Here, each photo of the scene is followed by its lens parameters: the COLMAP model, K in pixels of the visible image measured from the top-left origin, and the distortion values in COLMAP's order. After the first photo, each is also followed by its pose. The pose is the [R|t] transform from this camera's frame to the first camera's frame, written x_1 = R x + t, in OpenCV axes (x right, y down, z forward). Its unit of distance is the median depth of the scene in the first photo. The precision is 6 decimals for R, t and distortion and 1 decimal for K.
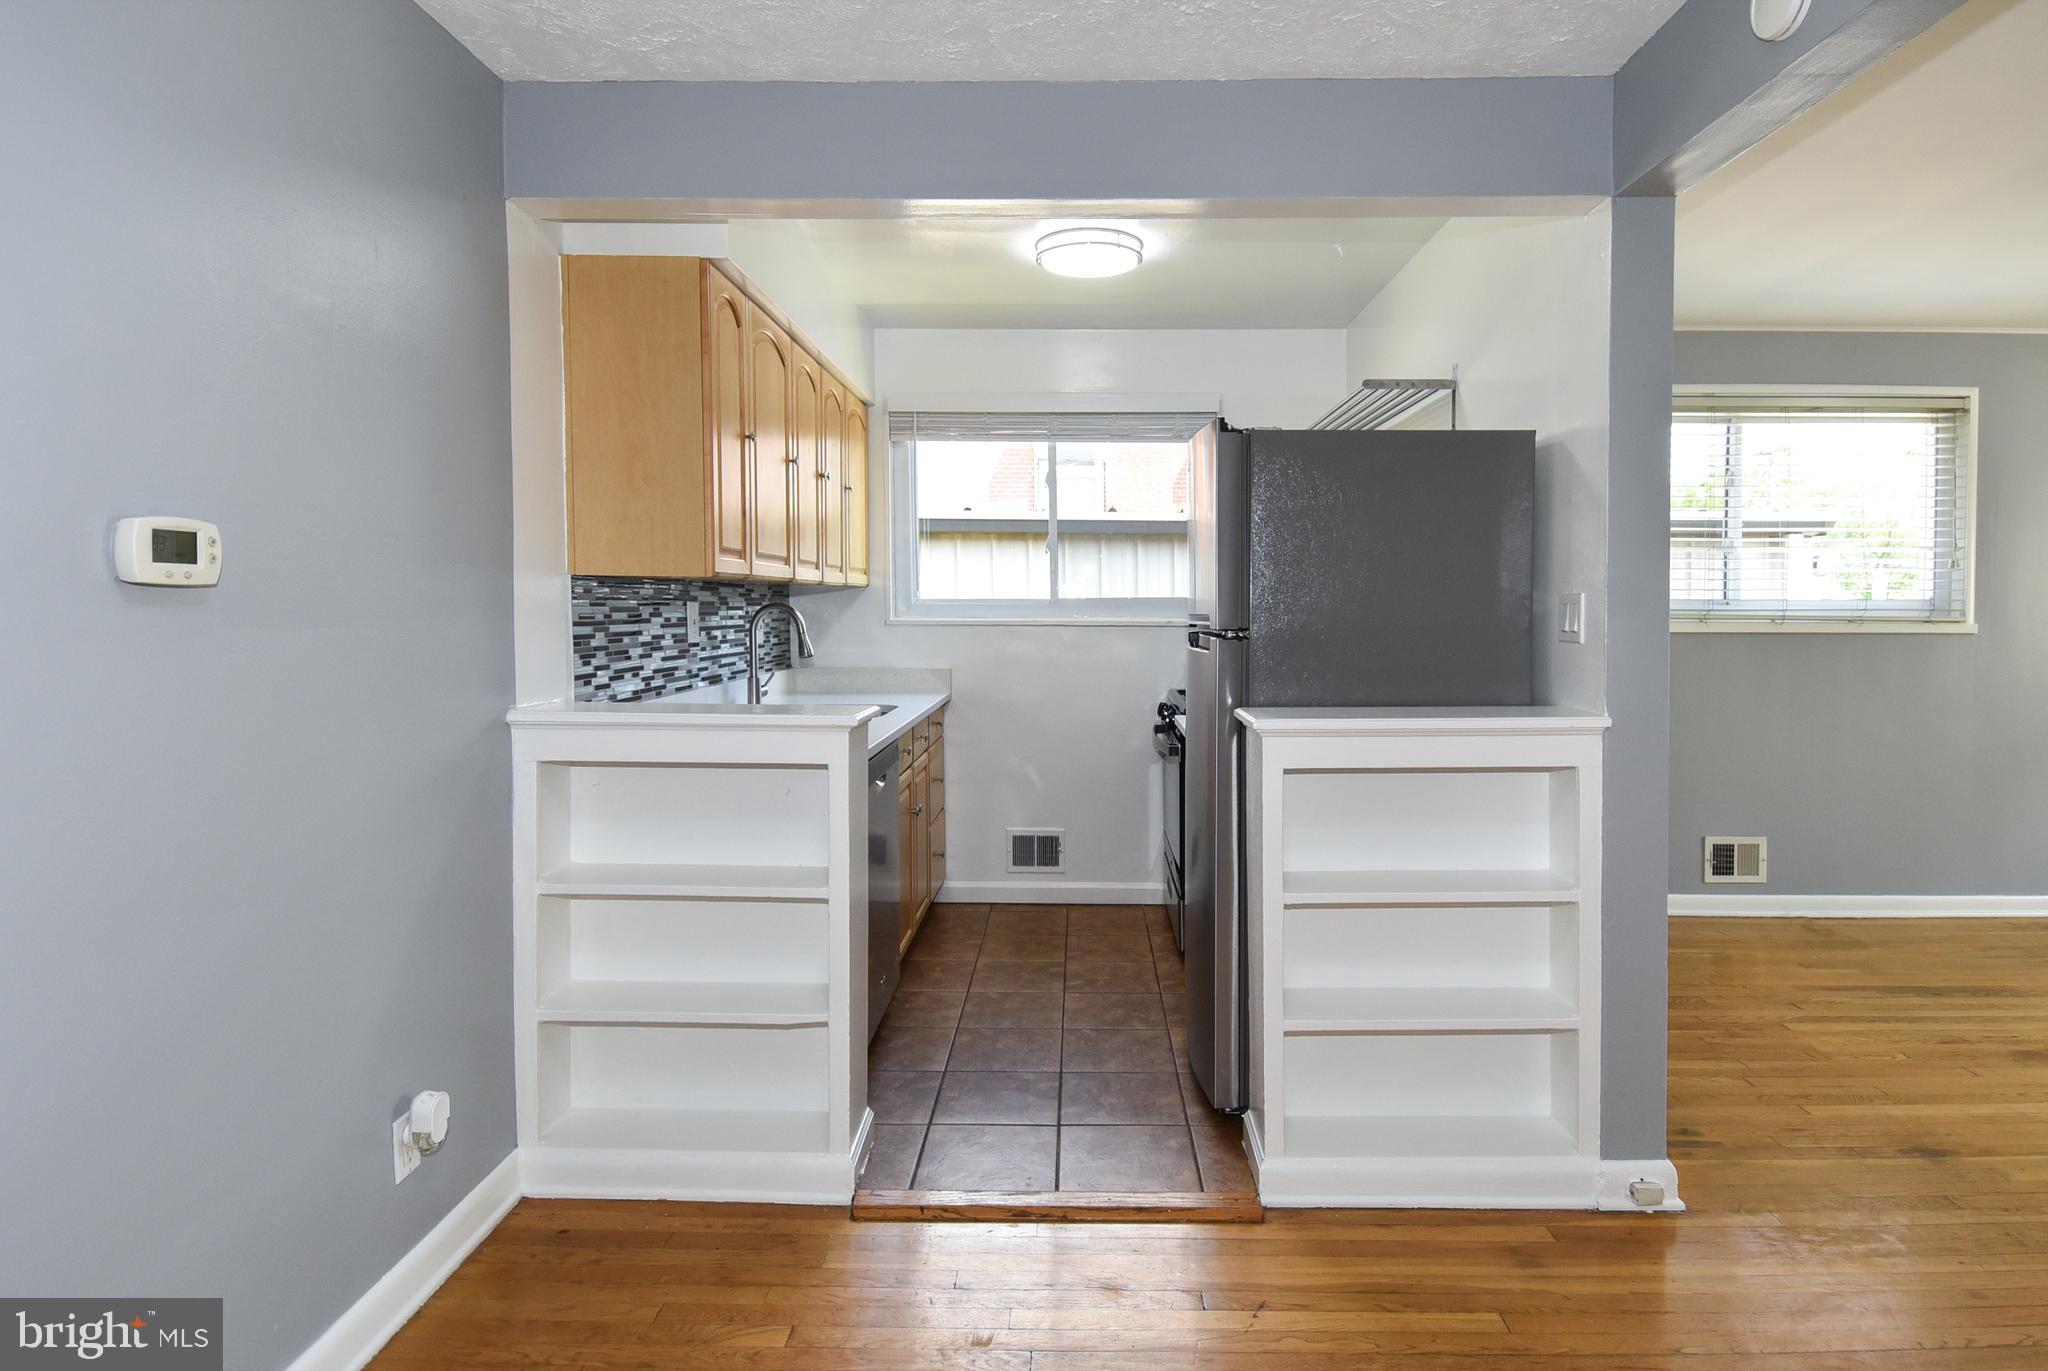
lens RADIAL K [[1095.9, 0, 1045.0], [0, 1095.9, 640.1], [0, 0, 1]] dist [0.024386, -0.022703]
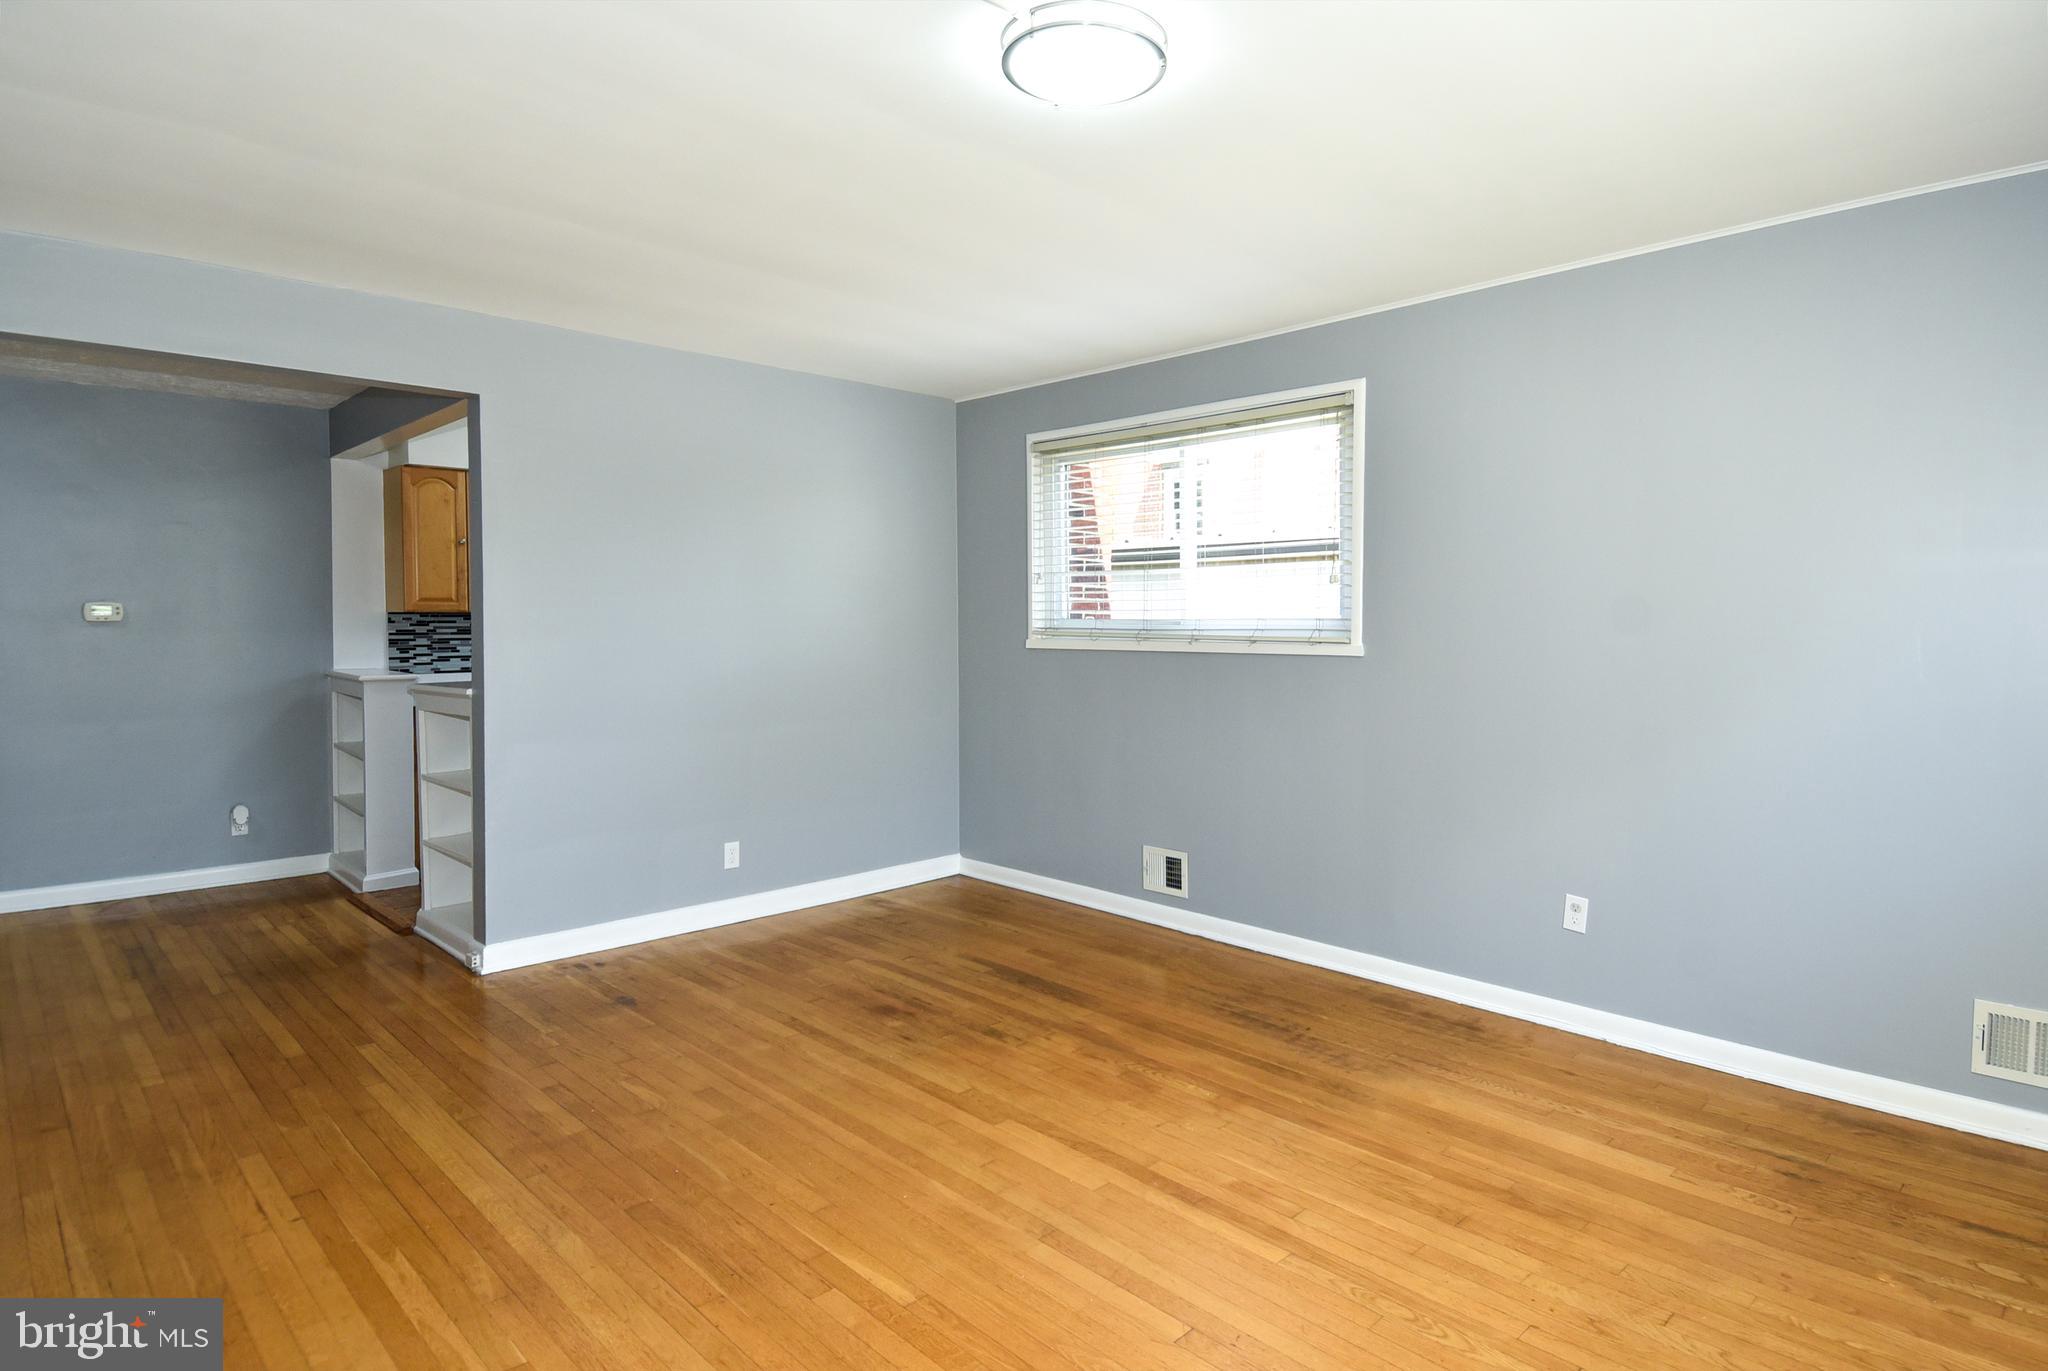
lens RADIAL K [[1095.9, 0, 1045.7], [0, 1095.9, 668.6], [0, 0, 1]] dist [0.024386, -0.022703]
pose [[0.730628, 0.027740, -0.682212, 1.266518], [-0.019770, 0.999615, 0.019472, -0.008837], [0.682490, -0.000739, 0.730895, 0.181708]]
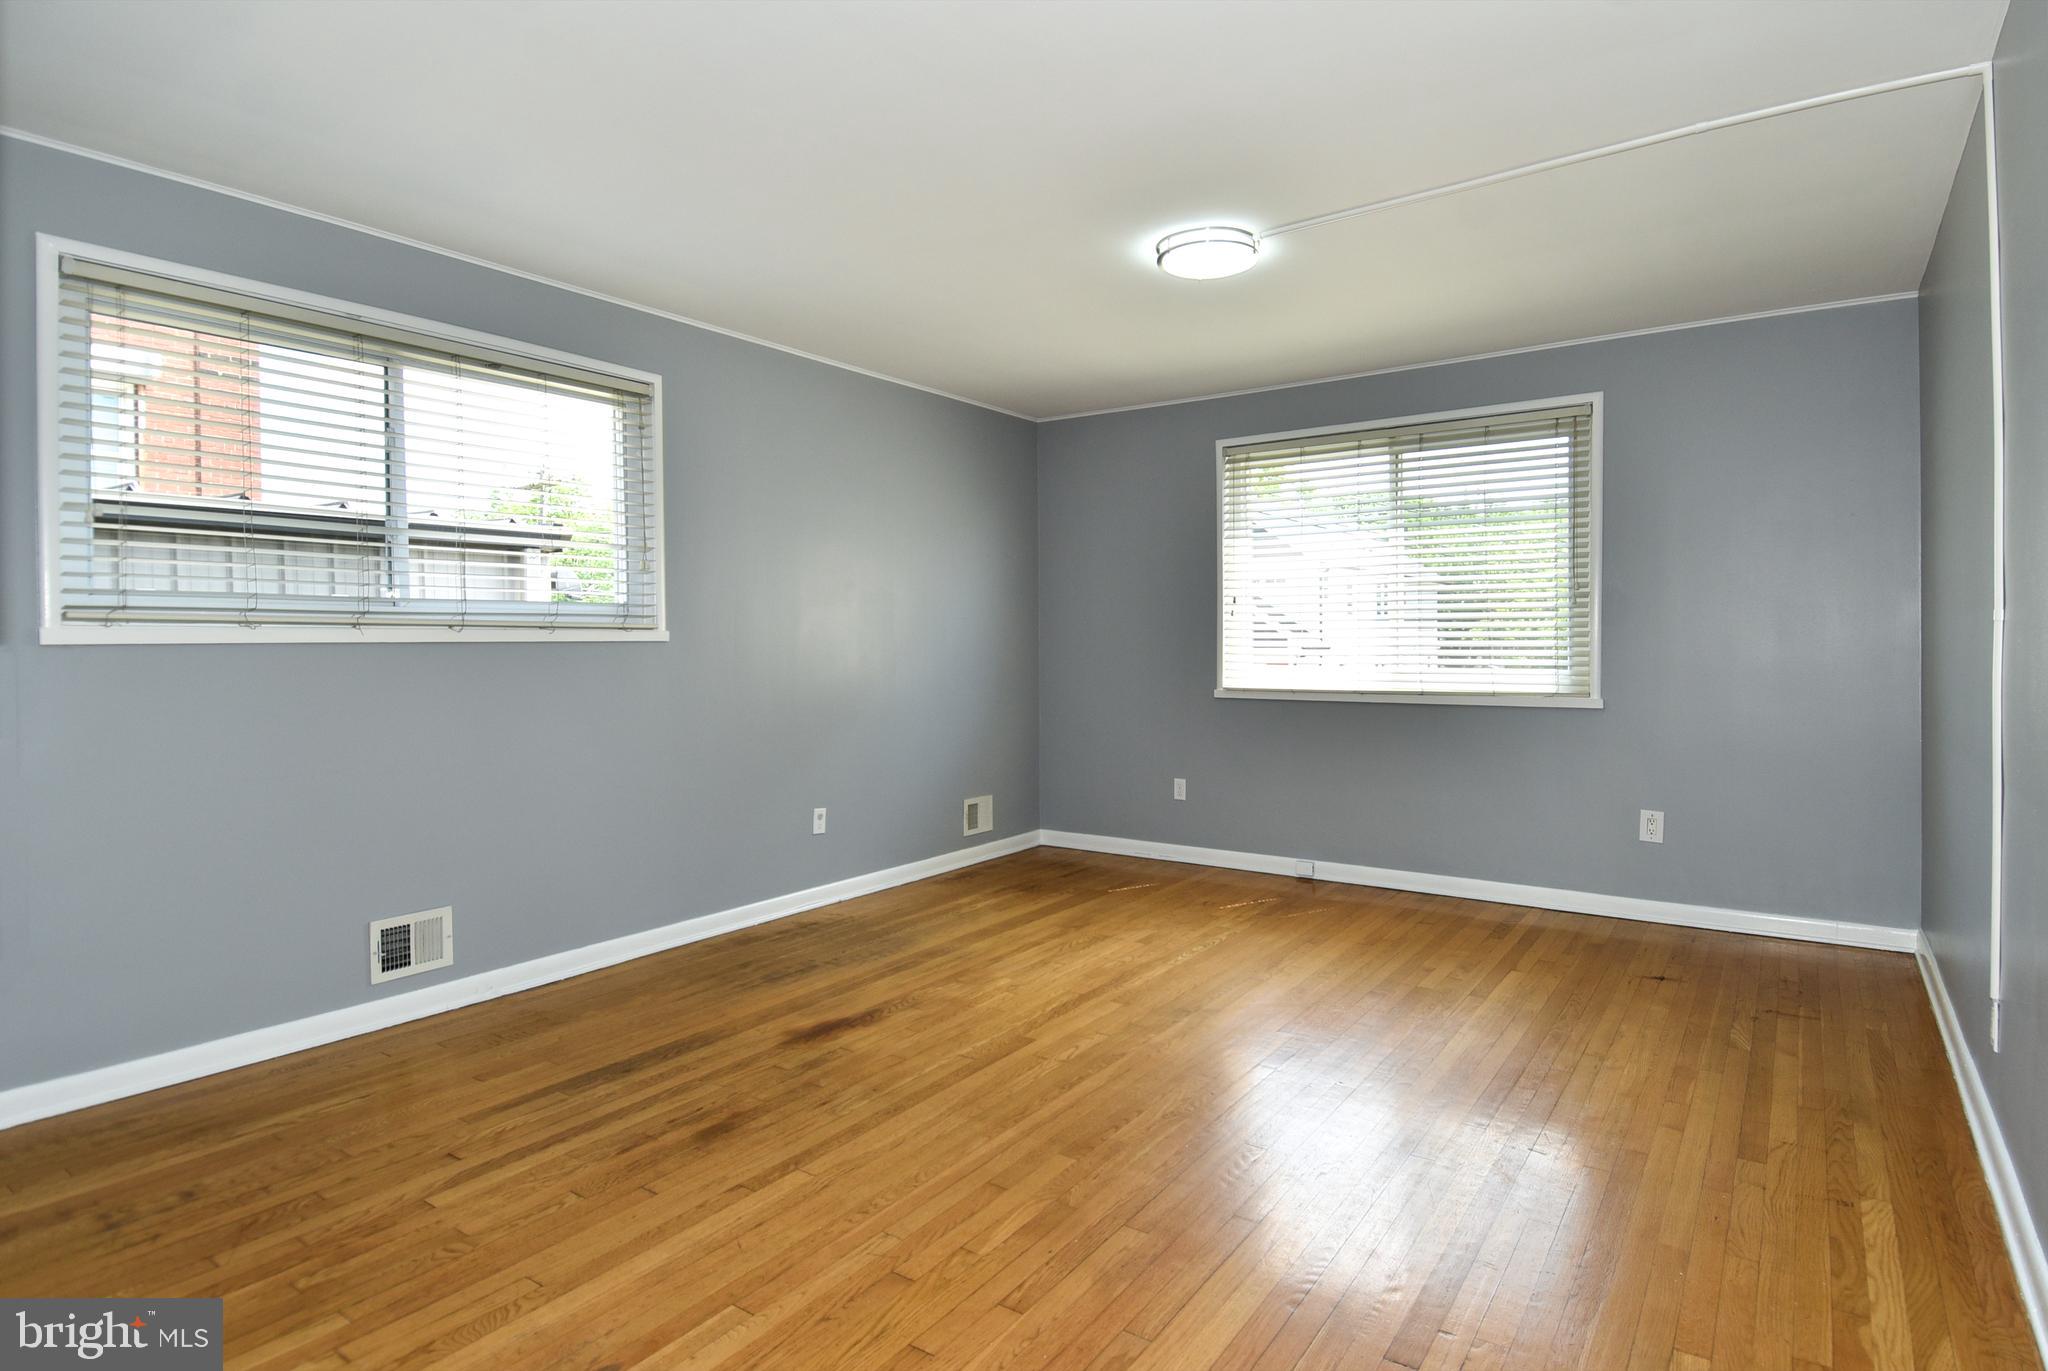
lens RADIAL K [[1095.9, 0, 1105.3], [0, 1095.9, 671.6], [0, 0, 1]] dist [0.024386, -0.022703]
pose [[0.503841, -0.031881, 0.863208, 0.230755], [0.028792, 0.999383, 0.020105, 0.011269], [-0.863316, 0.014724, 0.504449, 0.216484]]
